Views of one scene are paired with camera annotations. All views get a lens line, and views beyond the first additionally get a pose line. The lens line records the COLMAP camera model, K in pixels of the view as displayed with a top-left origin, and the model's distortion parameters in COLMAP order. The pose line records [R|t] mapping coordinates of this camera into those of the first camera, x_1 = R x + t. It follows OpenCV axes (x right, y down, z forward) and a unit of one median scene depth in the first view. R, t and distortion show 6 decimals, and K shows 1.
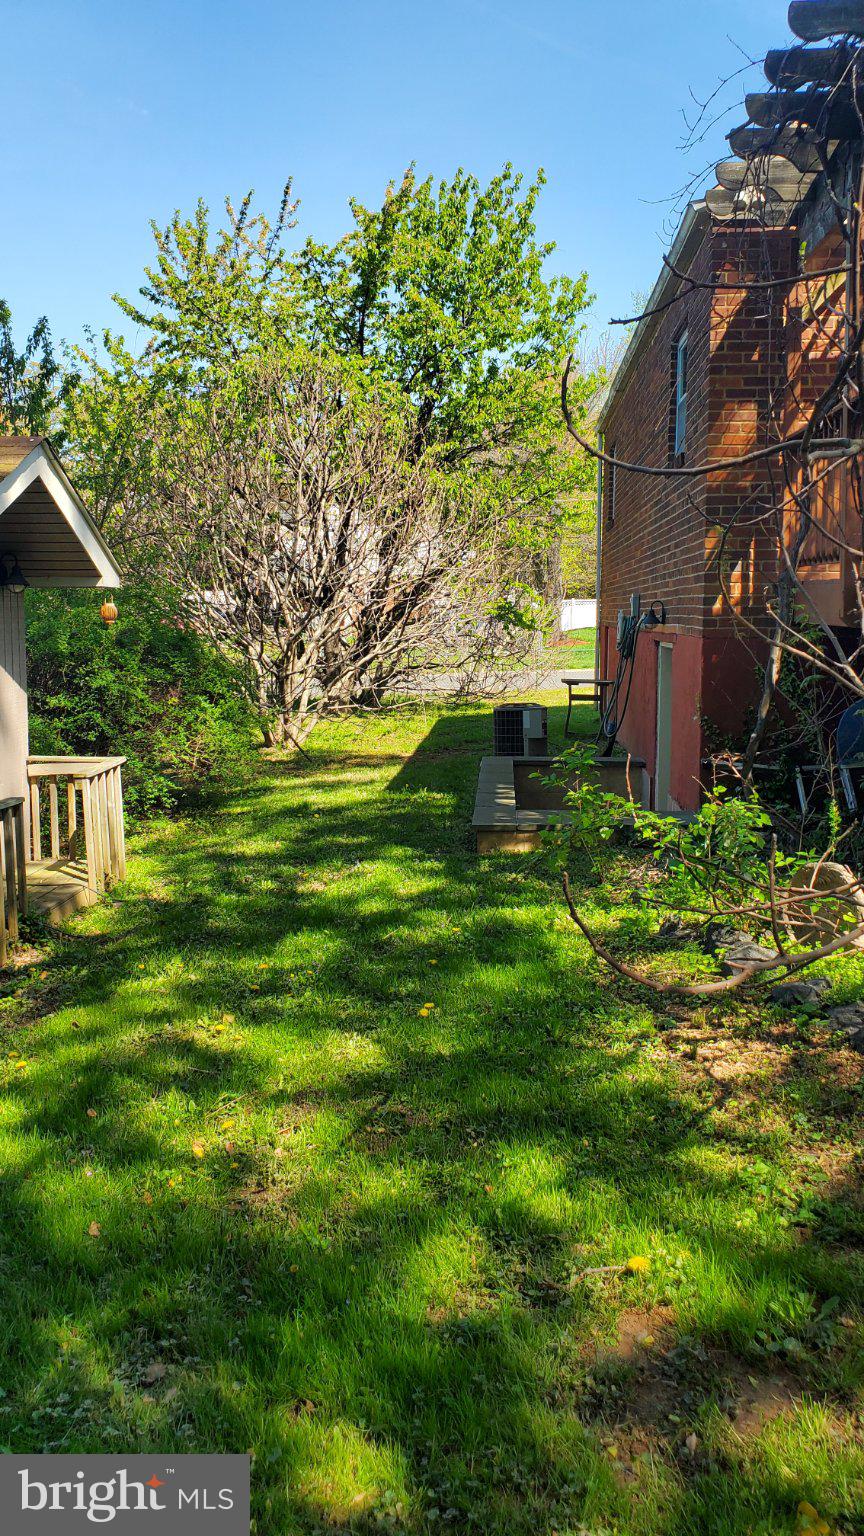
lens RADIAL K [[1263.2, 0, 432.7], [0, 1263.2, 767.7], [0, 0, 1]] dist [0.001814, -0.001407]
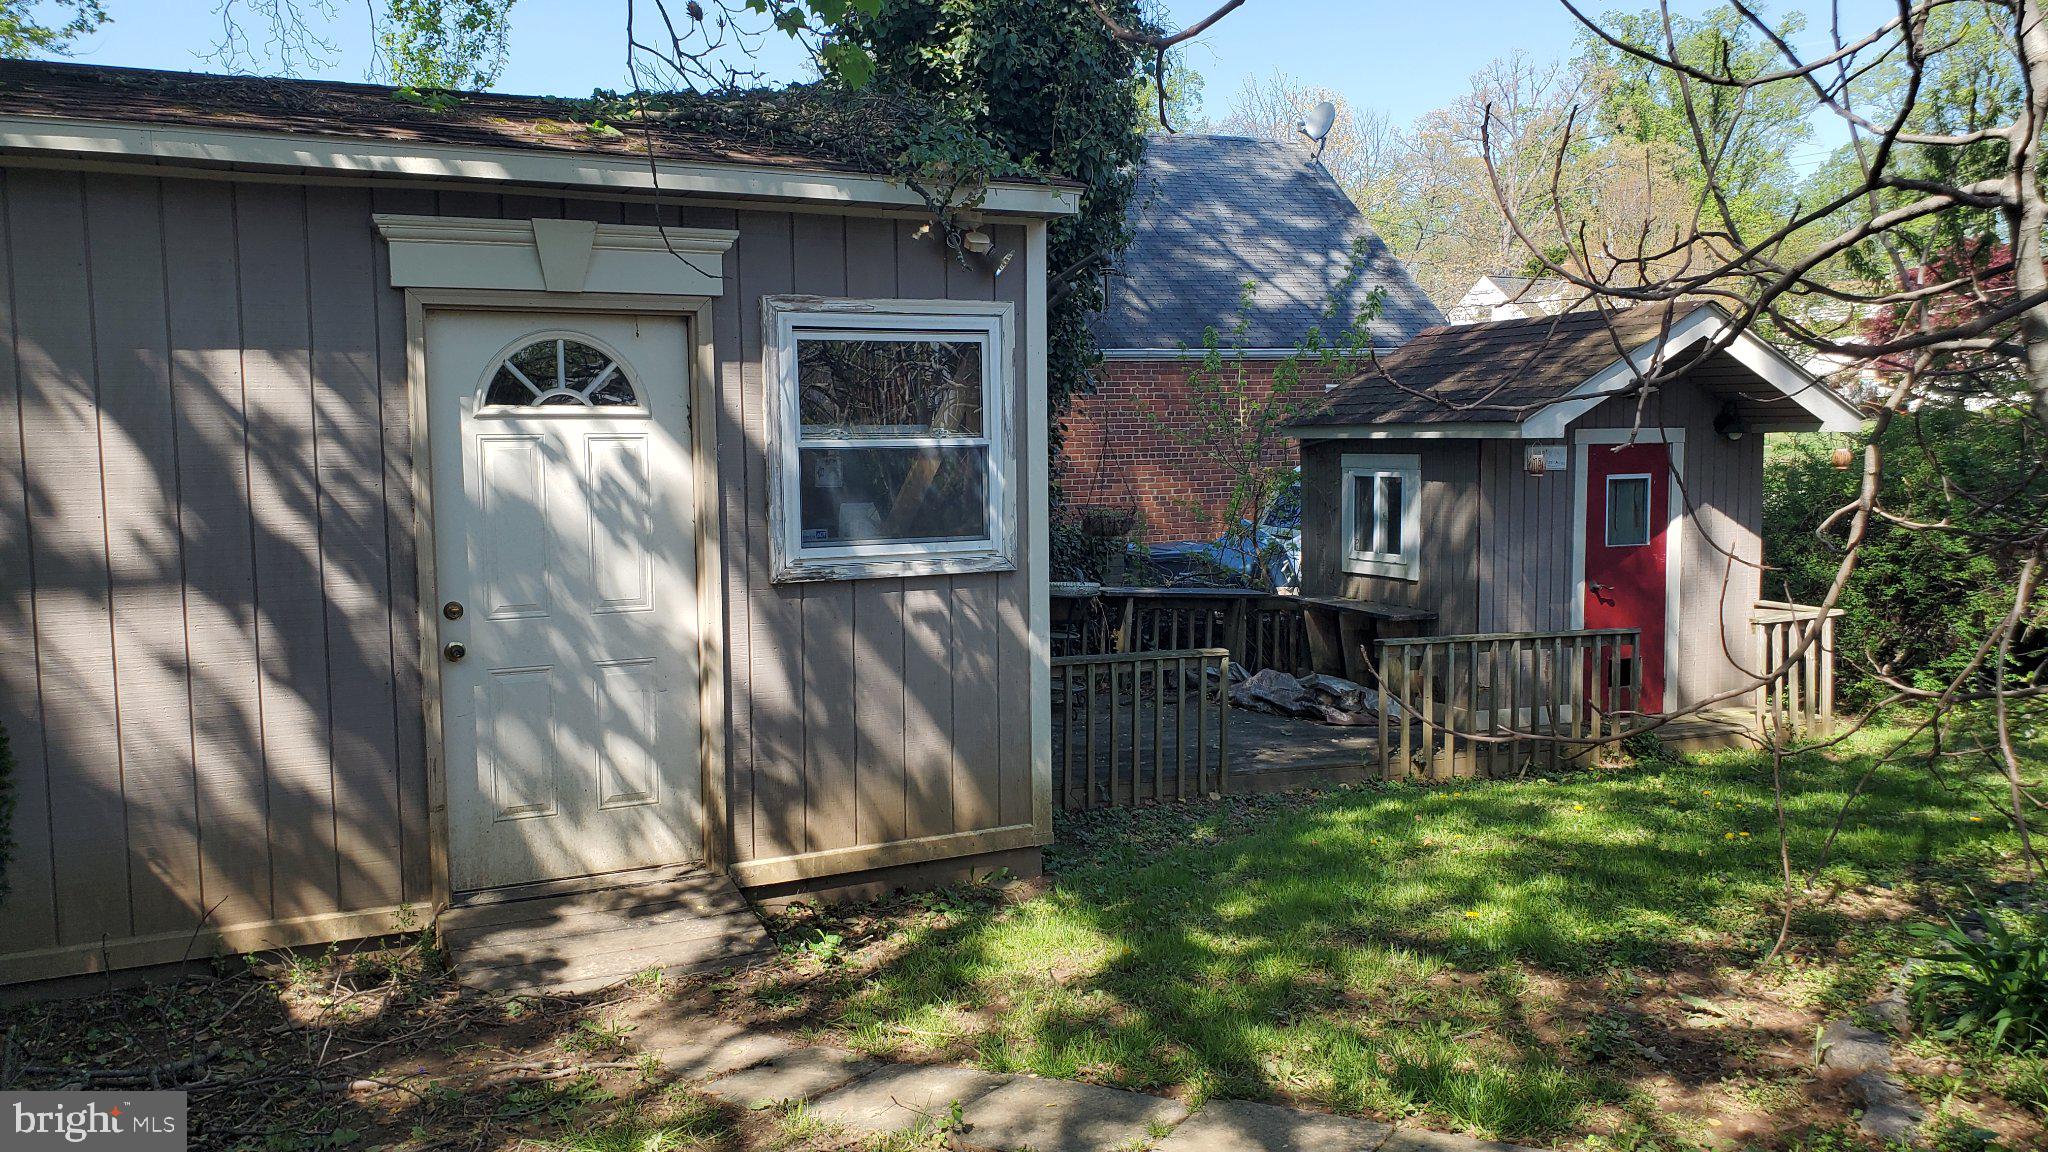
lens RADIAL K [[1684.2, 0, 1023.7], [0, 1684.2, 576.1], [0, 0, 1]] dist [0.001814, -0.001407]
pose [[0.465636, 0.080944, -0.881267, 1.464134], [-0.097167, 0.994464, 0.040001, -0.060117], [0.879626, 0.067005, 0.470923, -0.465614]]
